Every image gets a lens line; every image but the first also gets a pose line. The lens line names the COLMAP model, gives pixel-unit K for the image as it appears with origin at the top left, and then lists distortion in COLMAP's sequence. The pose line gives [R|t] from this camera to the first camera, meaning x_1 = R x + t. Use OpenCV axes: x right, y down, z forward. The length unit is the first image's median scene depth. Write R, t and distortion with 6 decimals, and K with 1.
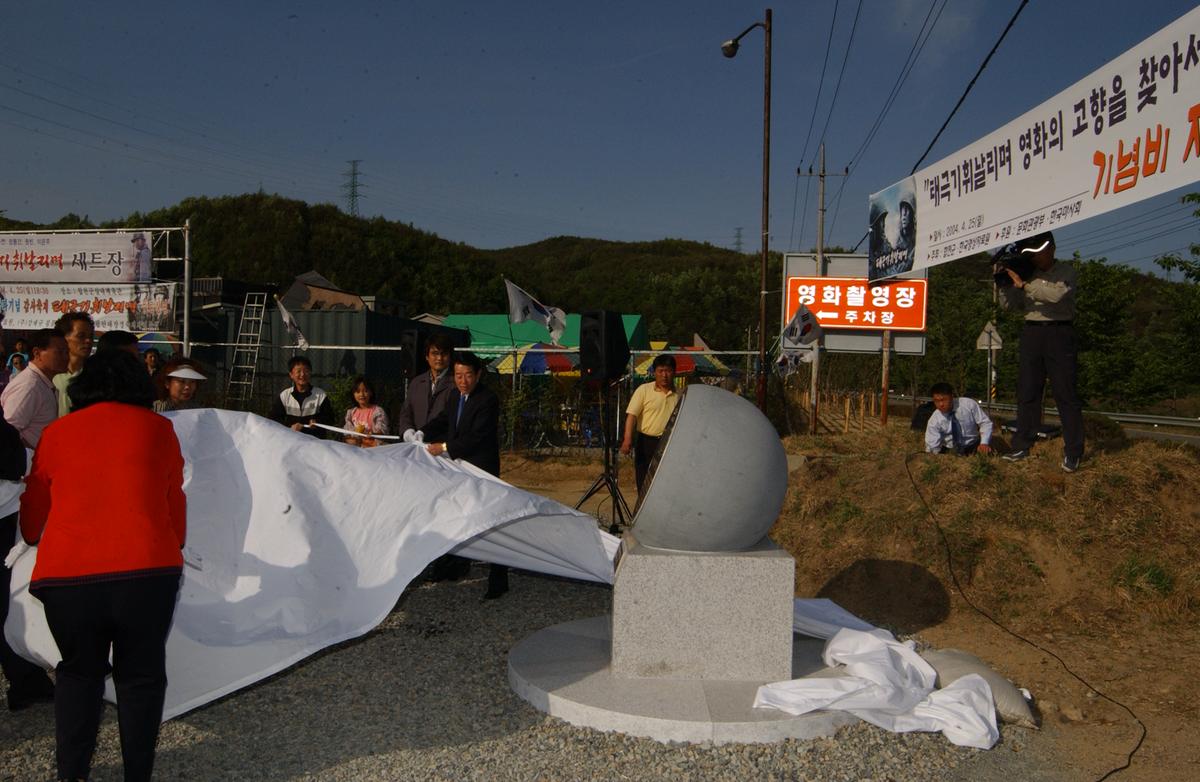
lens RADIAL K [[985.6, 0, 599.9], [0, 985.6, 337.0], [0, 0, 1]] dist [-0.133834, 0.083298]
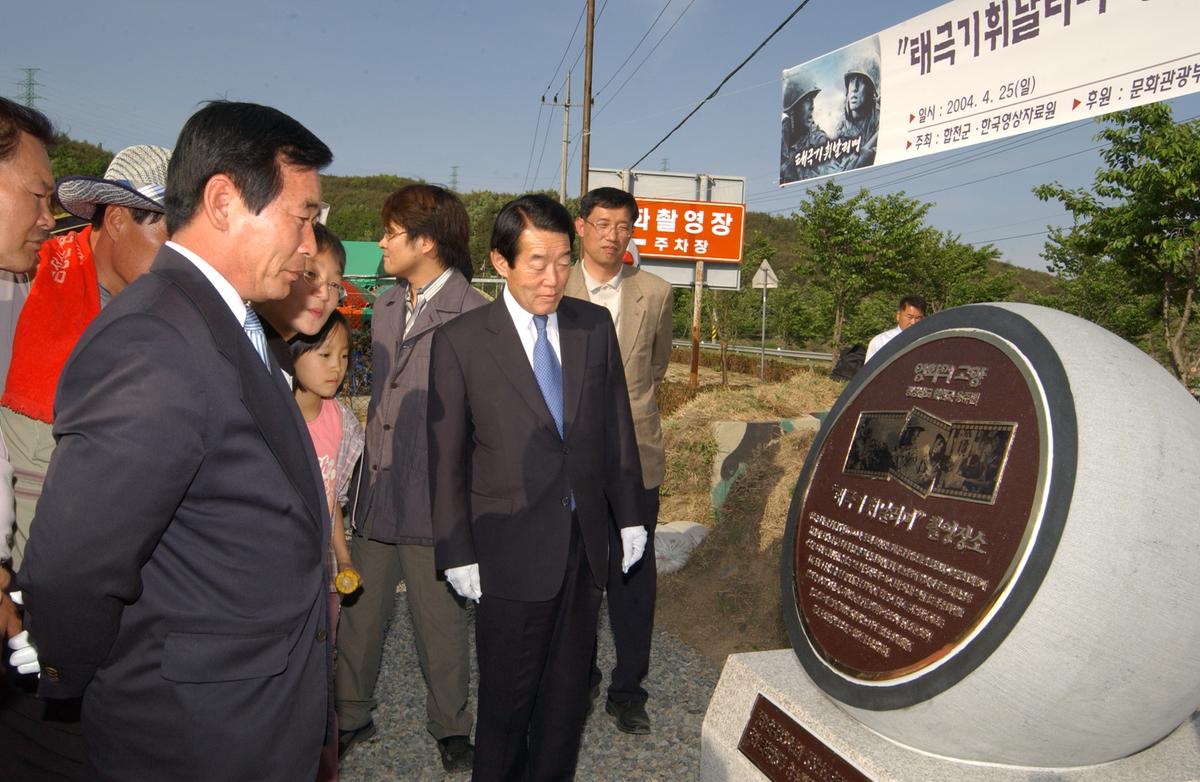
lens RADIAL K [[937.6, 0, 589.7], [0, 937.6, 355.6], [0, 0, 1]] dist [-0.098757, 0.036927]
pose [[0.954886, -0.004847, 0.296933, -0.090280], [-0.019560, 0.996669, 0.079172, 0.023670], [-0.296327, -0.081408, 0.951611, 0.396275]]
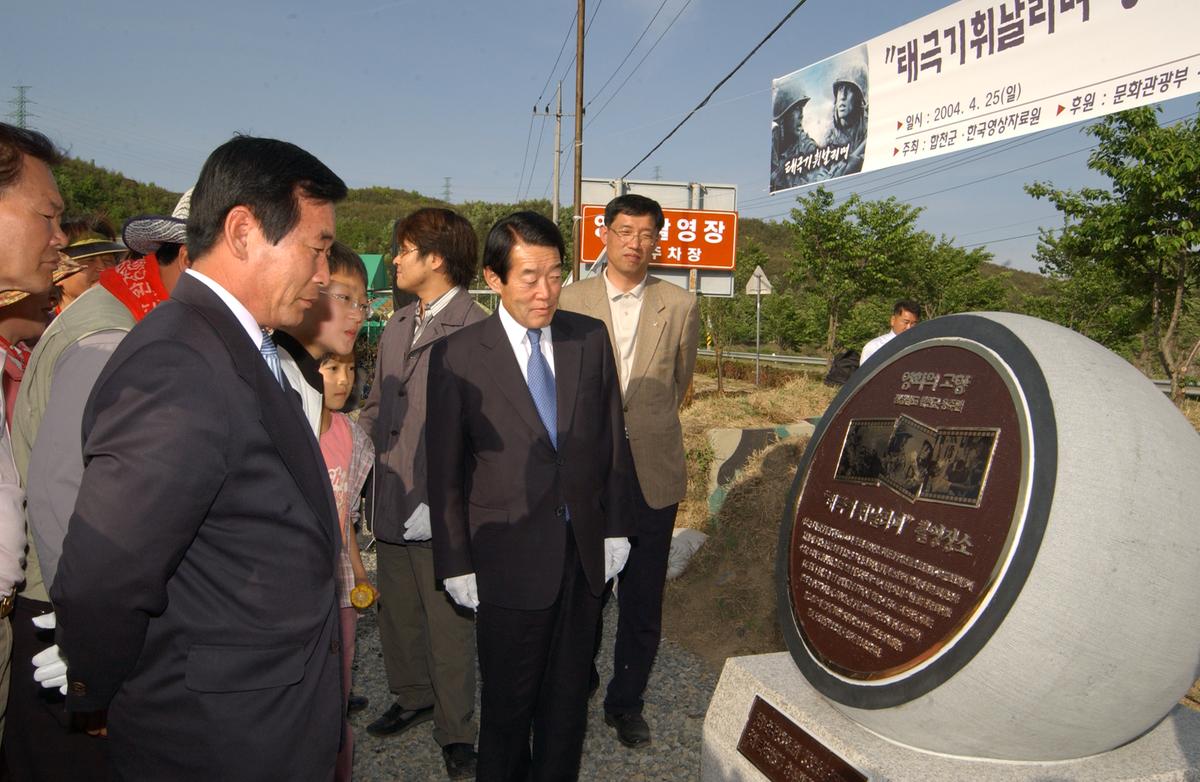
lens RADIAL K [[937.6, 0, 589.7], [0, 937.6, 355.6], [0, 0, 1]] dist [-0.098757, 0.036927]
pose [[0.953188, -0.017679, 0.301861, -0.092380], [-0.003771, 0.997517, 0.070328, 0.021946], [-0.302355, -0.068174, 0.950754, 0.390694]]
